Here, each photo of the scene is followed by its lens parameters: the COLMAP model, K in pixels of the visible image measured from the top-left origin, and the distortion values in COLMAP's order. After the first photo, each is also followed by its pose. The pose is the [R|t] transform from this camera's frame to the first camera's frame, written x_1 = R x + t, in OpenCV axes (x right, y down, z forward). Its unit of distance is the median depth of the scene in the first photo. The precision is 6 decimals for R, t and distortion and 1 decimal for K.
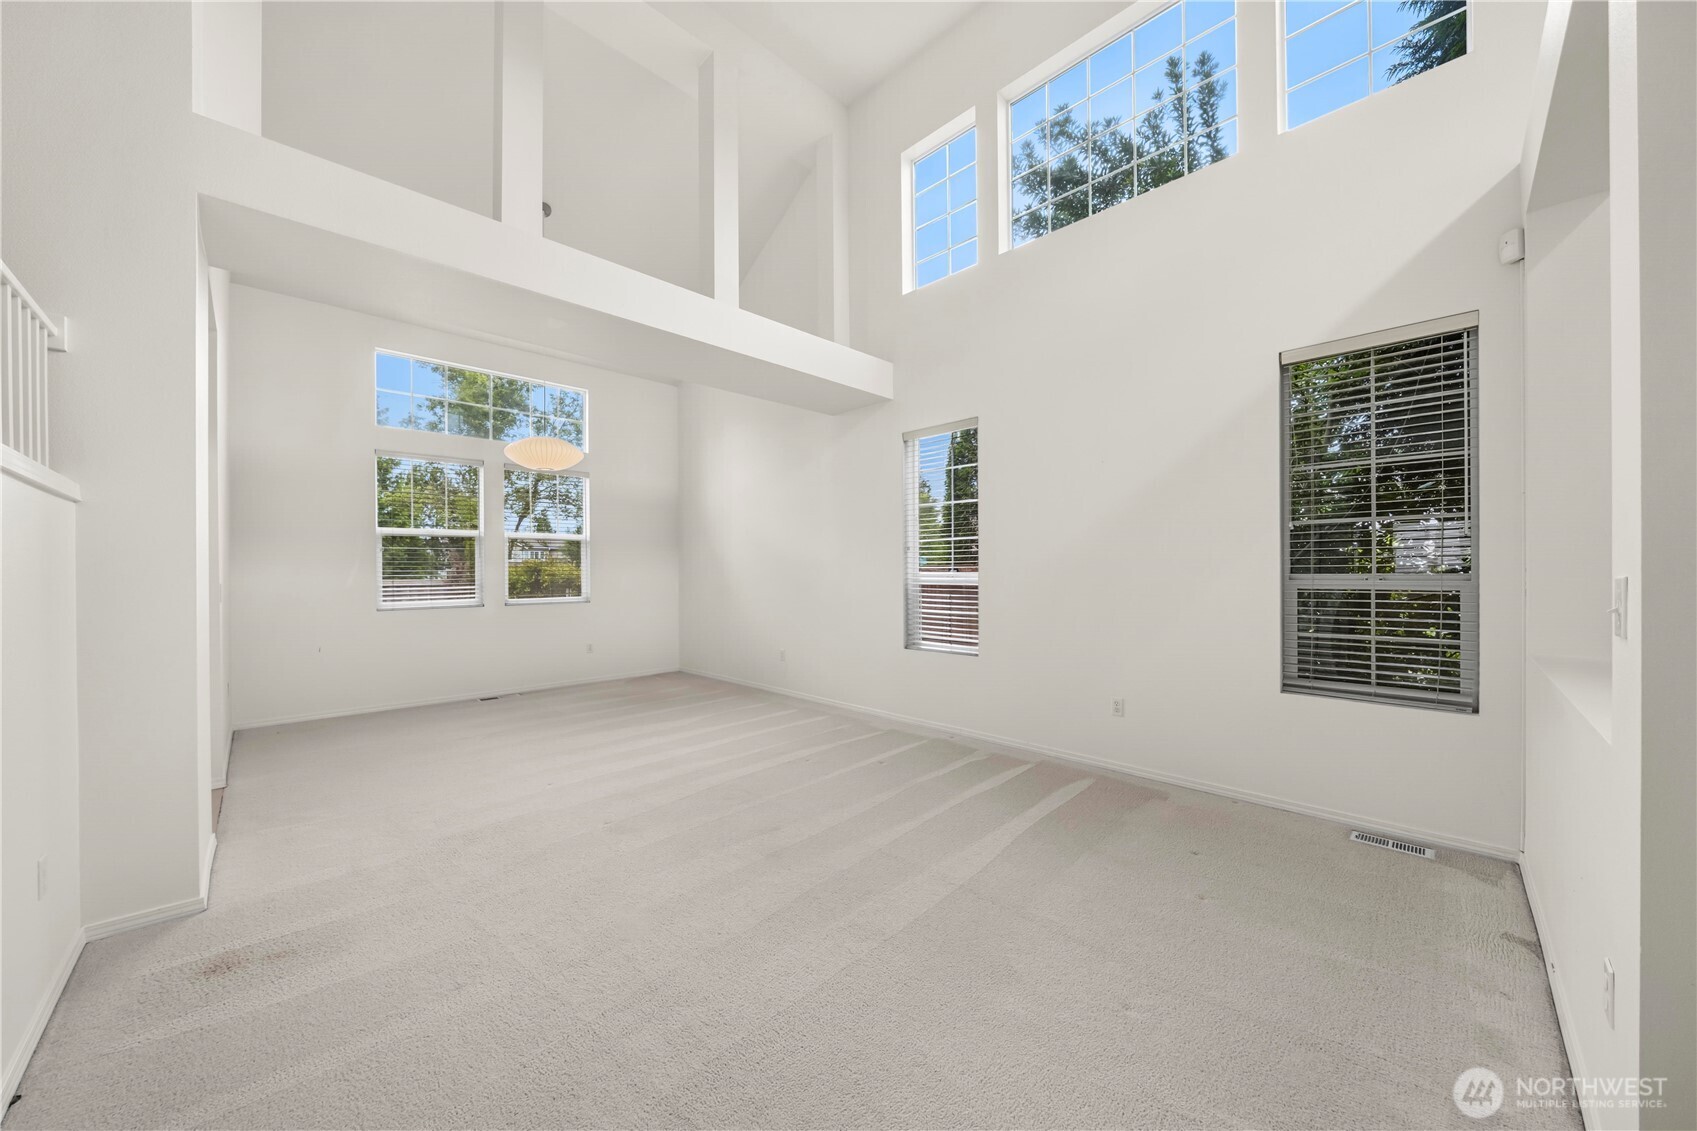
lens RADIAL K [[595.5, 0, 848.3], [0, 595.5, 578.6], [0, 0, 1]] dist [-0.002587, -0.000244]
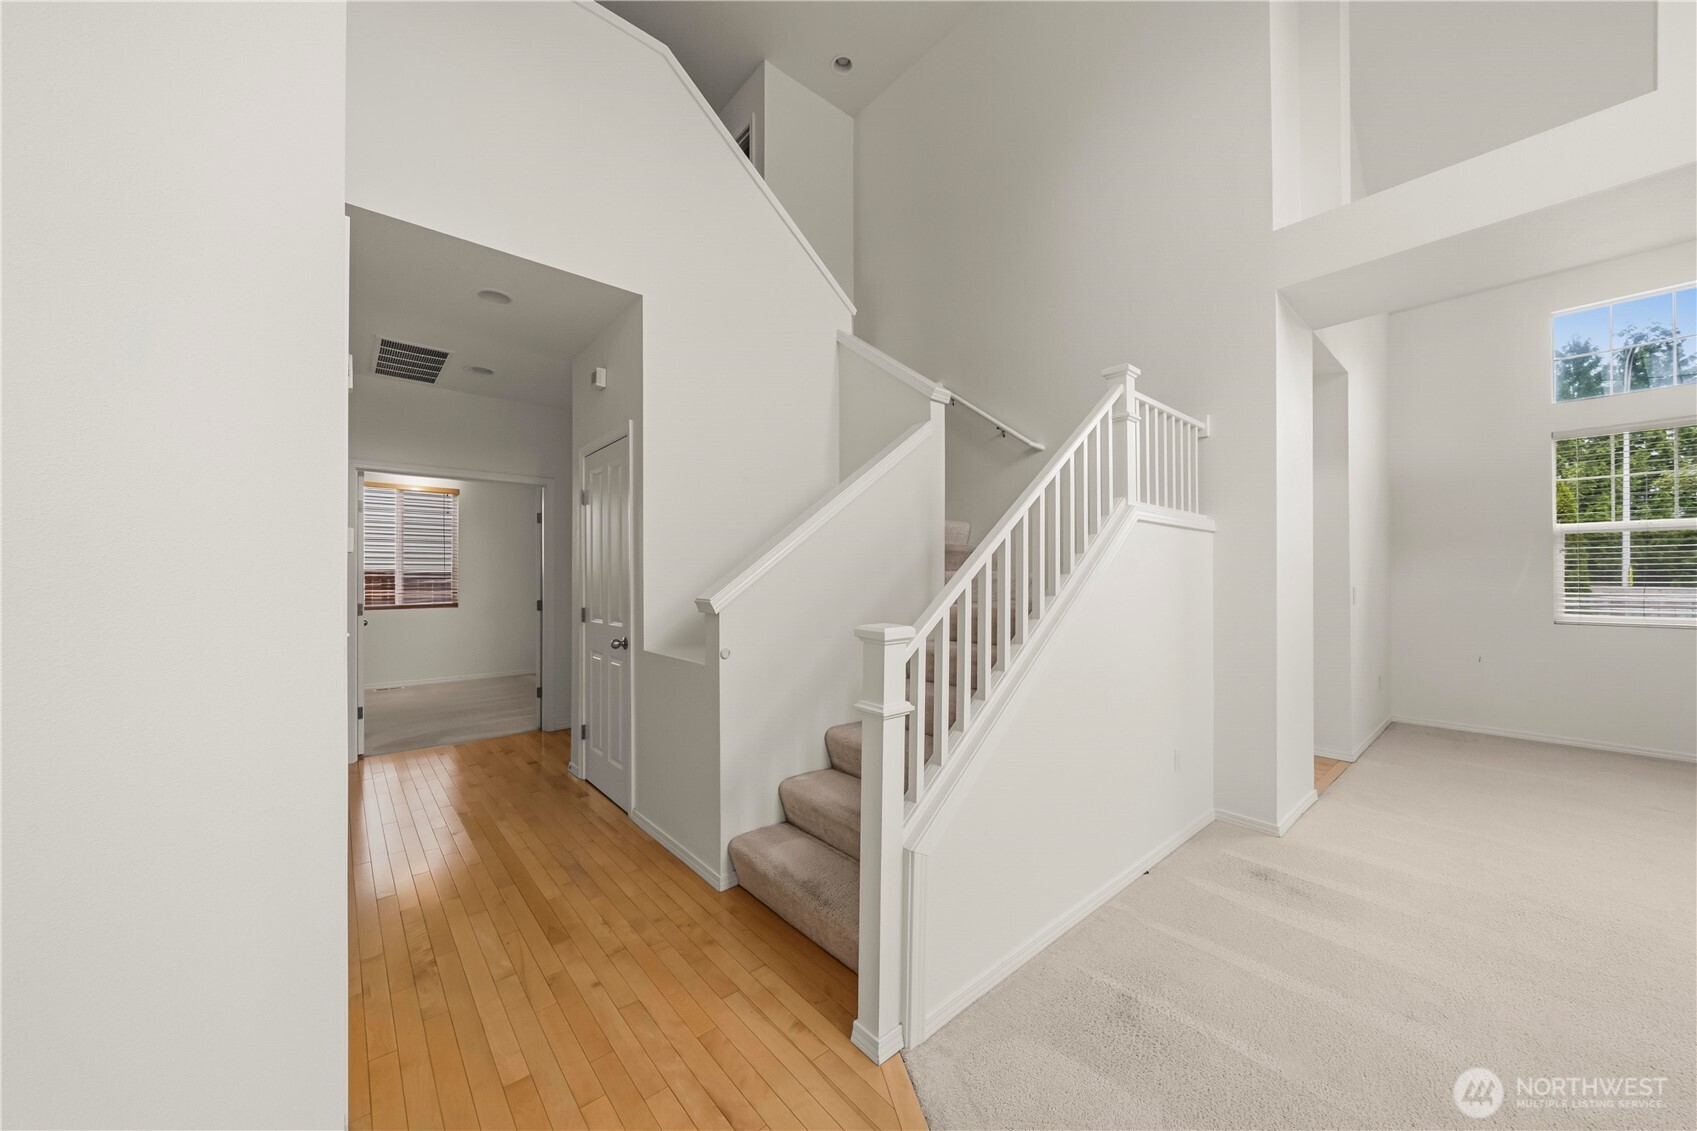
lens RADIAL K [[595.5, 0, 847.9], [0, 595.5, 567.0], [0, 0, 1]] dist [-0.002587, -0.000244]
pose [[-0.046593, -0.007157, -0.998888, 0.286766], [-0.016451, 0.999844, -0.006396, -0.010981], [0.998778, 0.016135, -0.046704, 0.110427]]
